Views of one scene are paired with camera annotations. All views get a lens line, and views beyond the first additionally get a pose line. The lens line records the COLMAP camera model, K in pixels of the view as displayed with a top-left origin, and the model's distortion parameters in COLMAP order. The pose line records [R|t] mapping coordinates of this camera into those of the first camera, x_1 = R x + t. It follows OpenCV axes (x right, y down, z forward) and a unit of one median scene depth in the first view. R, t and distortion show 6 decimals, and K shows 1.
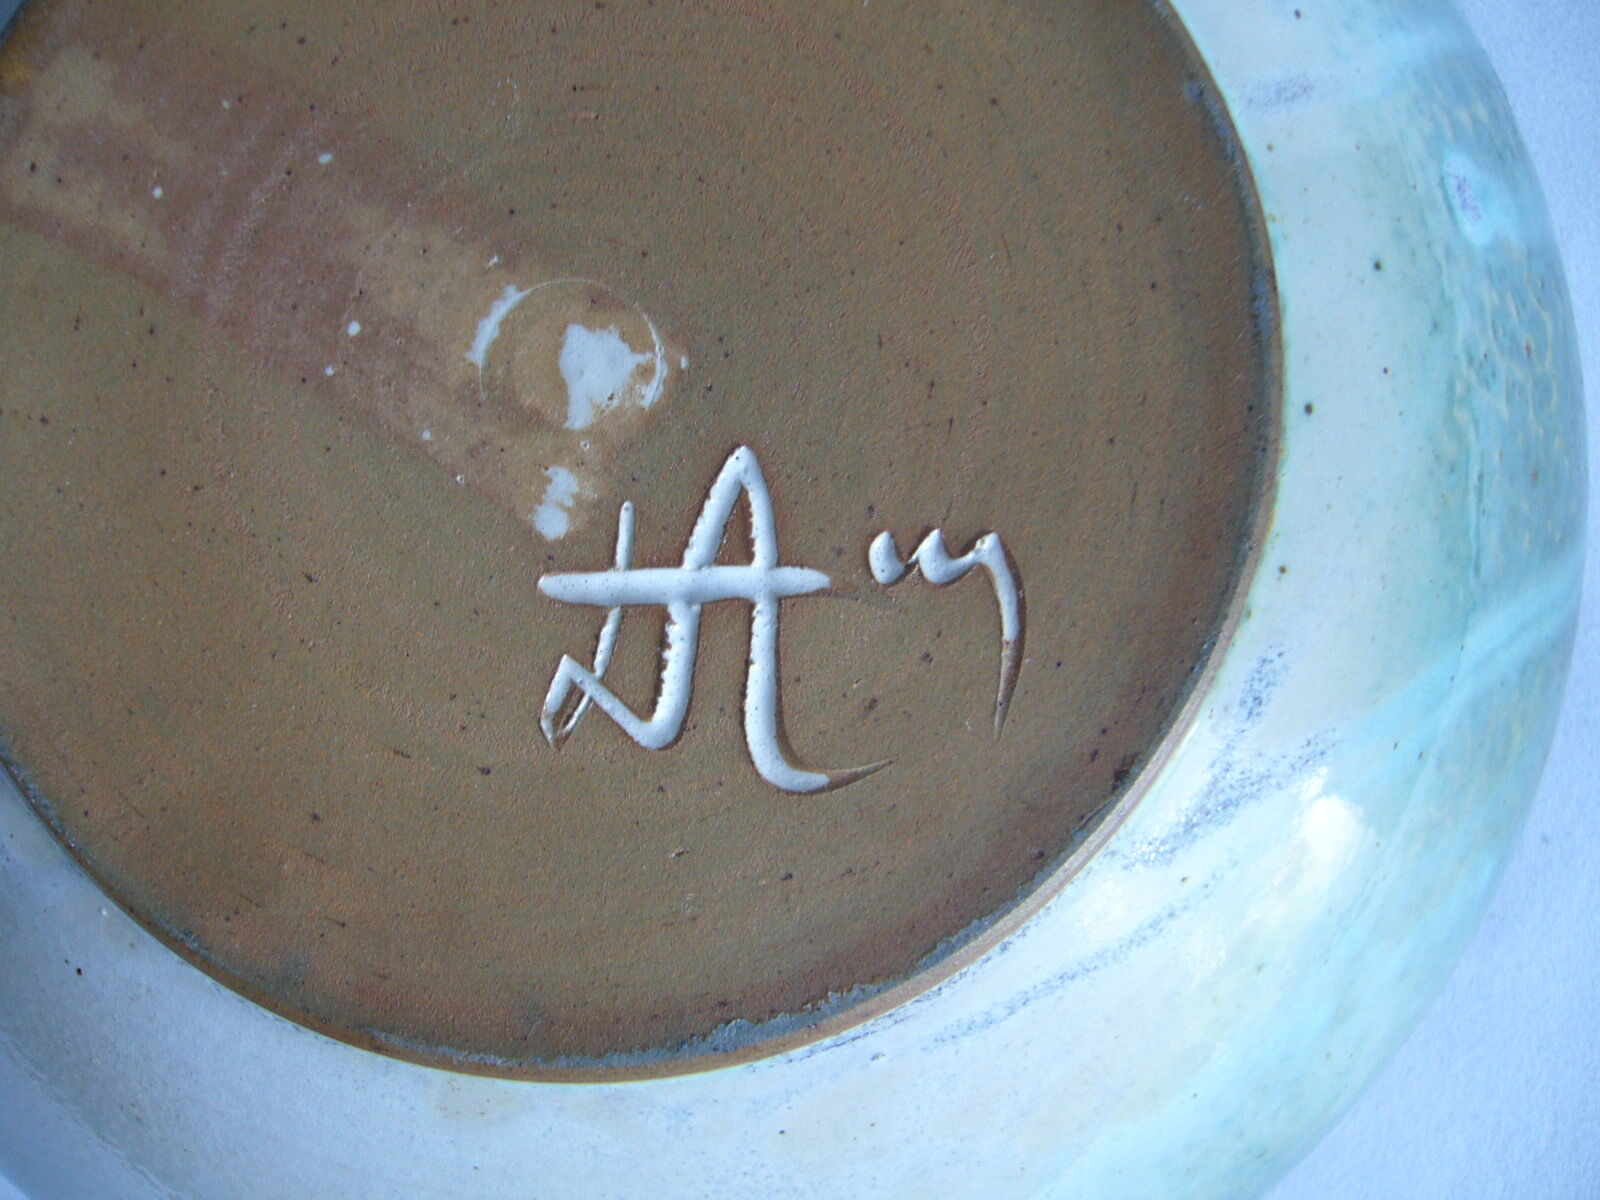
lens RADIAL K [[1792.0, 0, 800.0], [0, 1792.0, 600.0], [0, 0, 1]] dist [-0.115804, 0.035865]
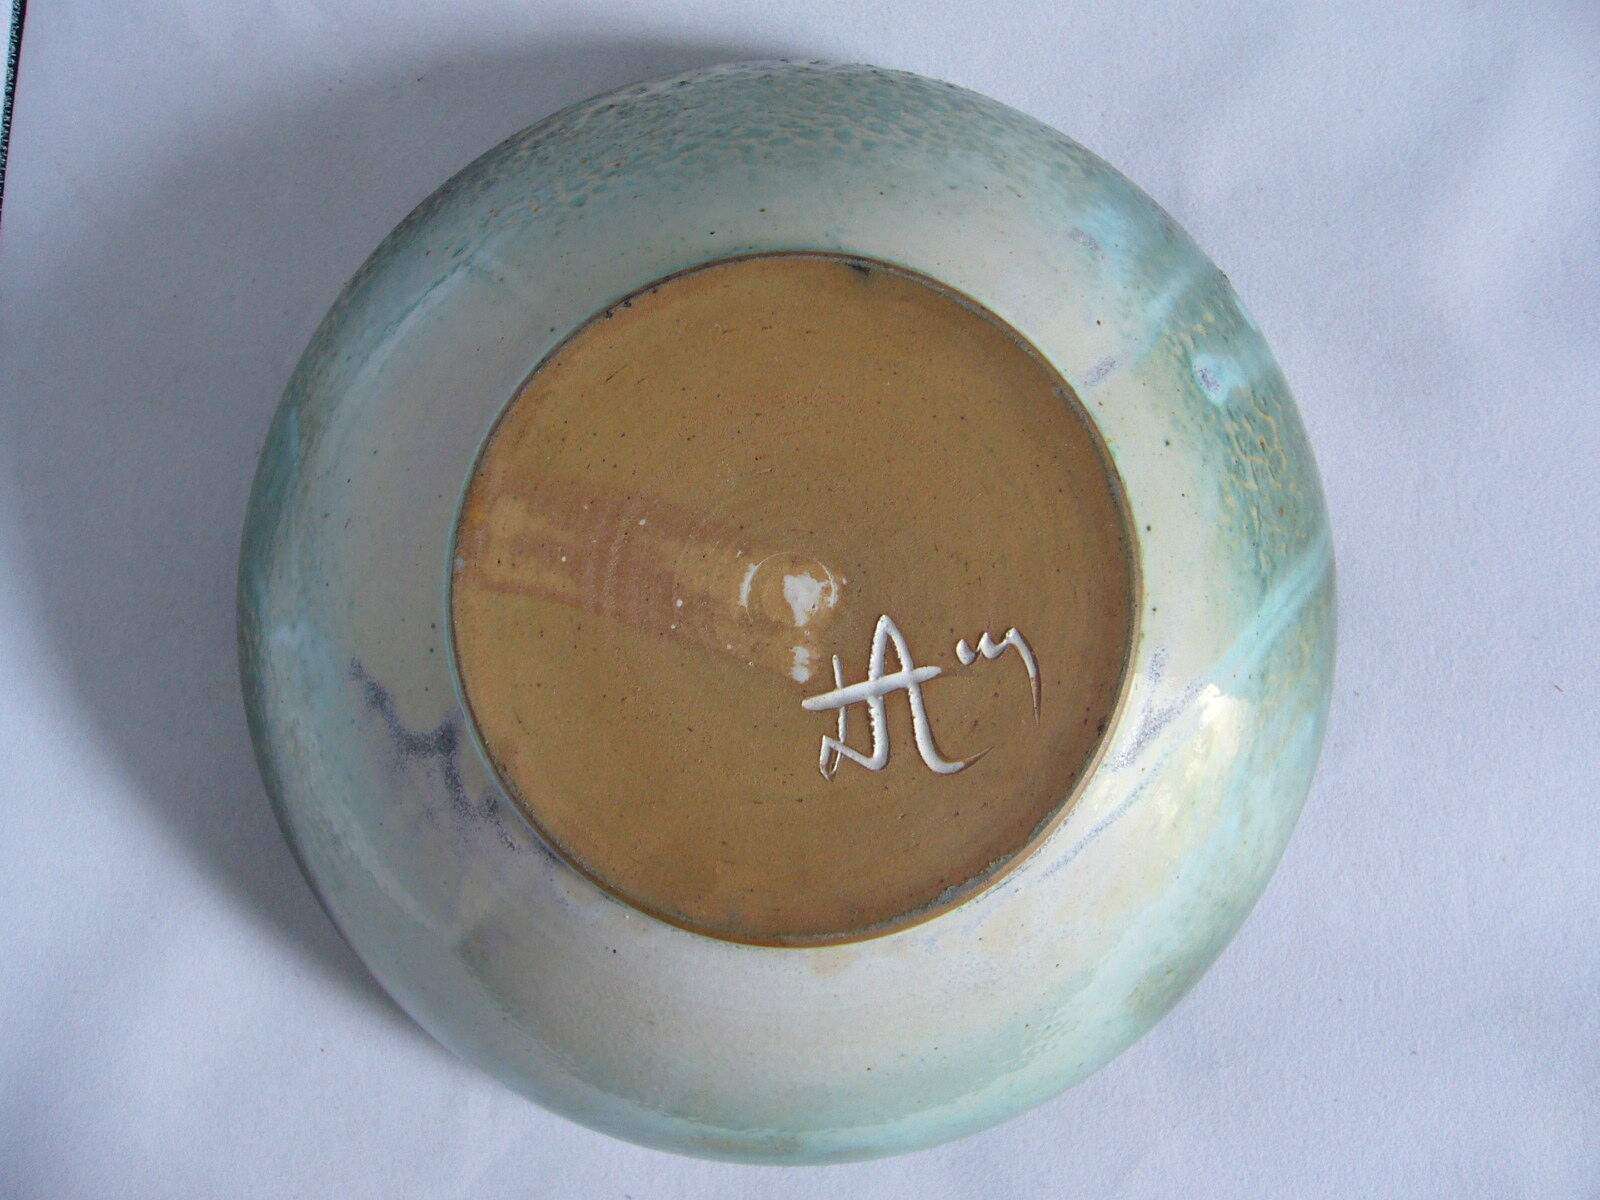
lens RADIAL K [[1792.0, 0, 800.0], [0, 1792.0, 600.0], [0, 0, 1]] dist [-0.115804, 0.035865]
pose [[0.970827, -0.238251, 0.027052, -0.174490], [0.237919, 0.971170, 0.014939, -0.155217], [-0.029831, -0.008067, 0.999522, -1.029016]]
